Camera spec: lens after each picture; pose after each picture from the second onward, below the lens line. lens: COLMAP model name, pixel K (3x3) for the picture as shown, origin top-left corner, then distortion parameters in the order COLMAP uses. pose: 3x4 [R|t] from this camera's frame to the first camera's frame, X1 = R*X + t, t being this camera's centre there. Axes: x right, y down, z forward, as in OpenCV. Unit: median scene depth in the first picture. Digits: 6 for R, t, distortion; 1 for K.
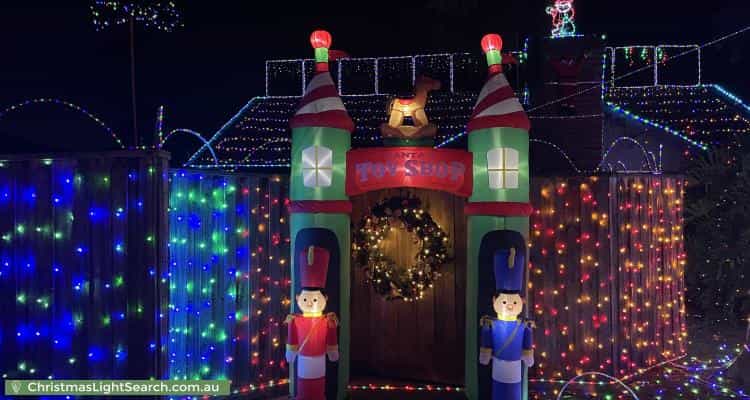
lens RADIAL K [[566.0, 0, 370.9], [0, 566.0, 191.5], [0, 0, 1]] dist [0.122994, -0.172063]
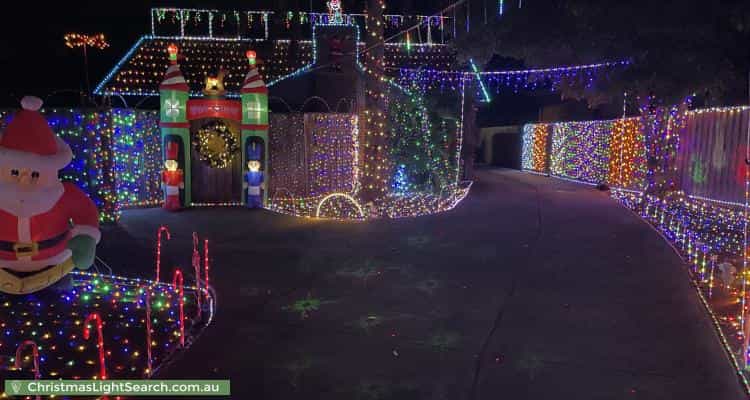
lens RADIAL K [[539.3, 0, 374.2], [0, 539.3, 182.4], [0, 0, 1]] dist [0.027205, -0.000353]
pose [[0.981888, -0.008837, 0.189256, 0.281096], [-0.017974, 0.990061, 0.139483, -0.062929], [-0.188608, -0.140358, 0.971971, -1.297061]]
